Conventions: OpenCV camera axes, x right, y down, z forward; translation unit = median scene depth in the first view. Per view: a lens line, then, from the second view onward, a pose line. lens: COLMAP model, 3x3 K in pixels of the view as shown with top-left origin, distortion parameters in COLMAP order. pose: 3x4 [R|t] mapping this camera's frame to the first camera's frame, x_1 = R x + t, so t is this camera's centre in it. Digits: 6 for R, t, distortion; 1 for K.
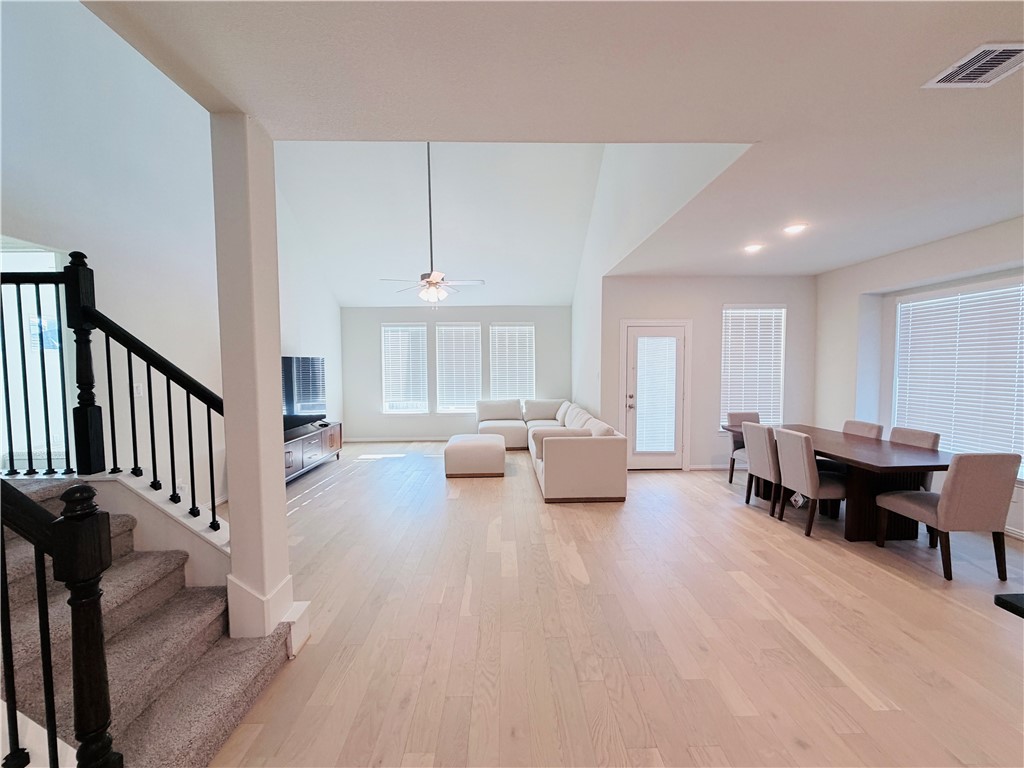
lens RADIAL K [[411.8, 0, 510.6], [0, 411.8, 385.2], [0, 0, 1]] dist [-0.002433, -0.000173]
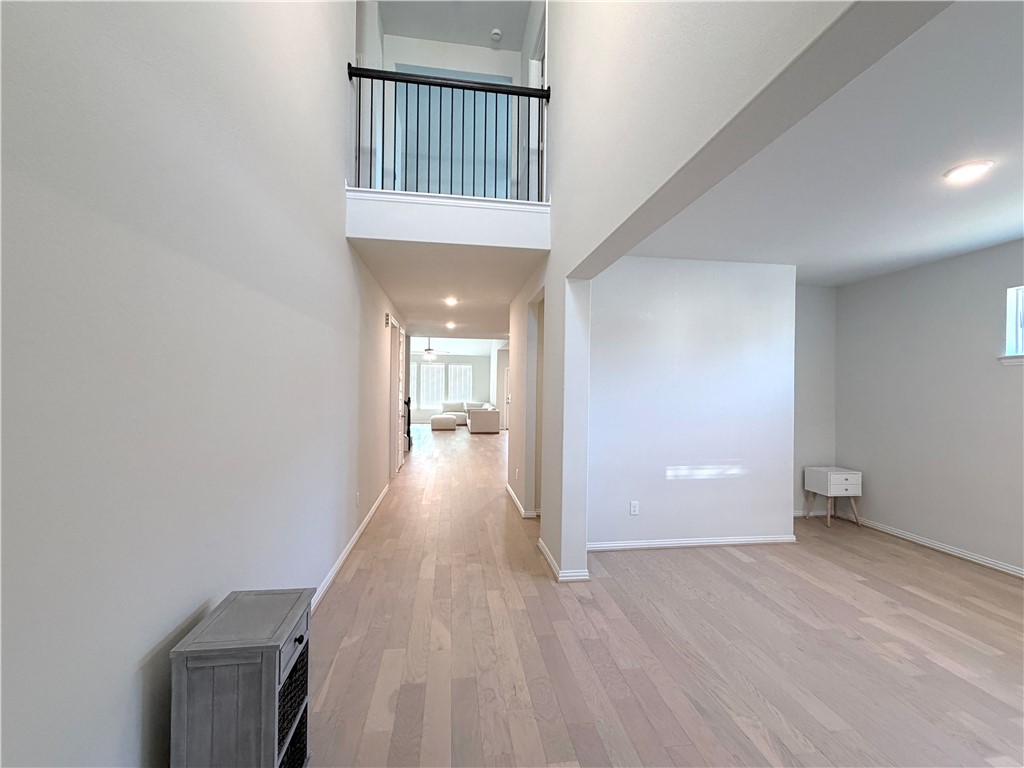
lens RADIAL K [[436.1, 0, 514.3], [0, 436.1, 384.3], [0, 0, 1]] dist [0.001681, 0.000982]
pose [[0.992091, 0.018725, 0.124117, 0.002601], [-0.011978, 0.998421, -0.054883, 0.084717], [-0.124949, 0.052963, 0.990749, -1.565163]]
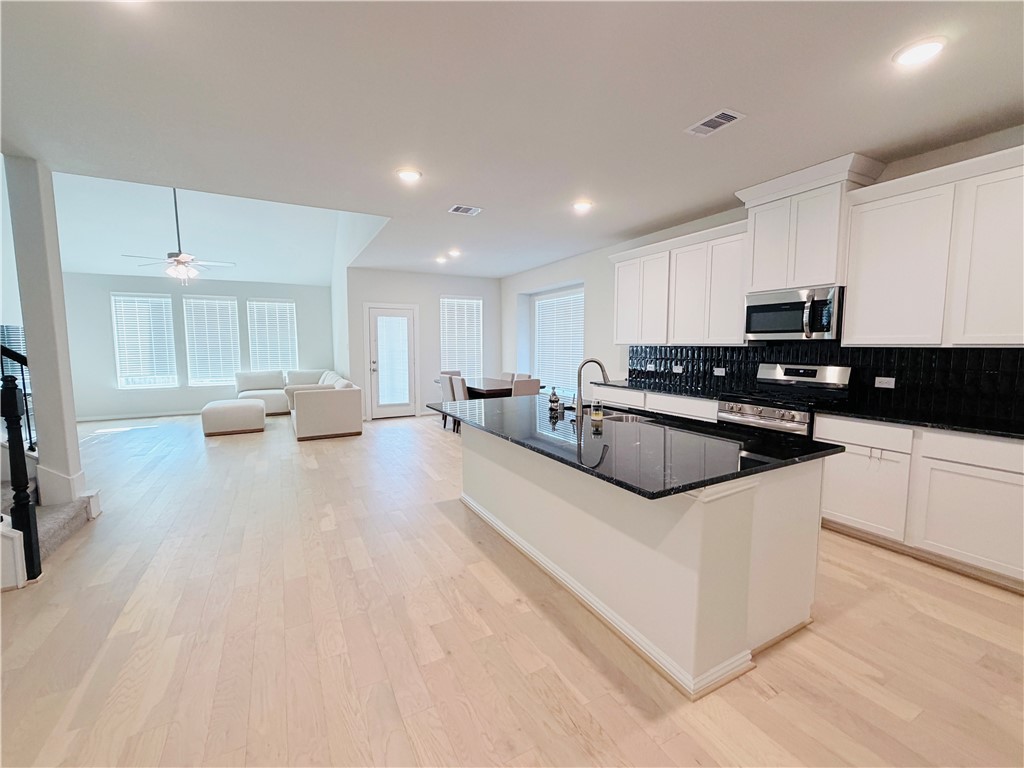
lens RADIAL K [[436.1, 0, 510.7], [0, 436.1, 384.3], [0, 0, 1]] dist [0.001681, 0.000982]
pose [[0.890452, -0.038651, 0.453434, 0.050096], [0.020522, 0.998784, 0.044835, 0.044150], [-0.454615, -0.030618, 0.890162, -0.418486]]
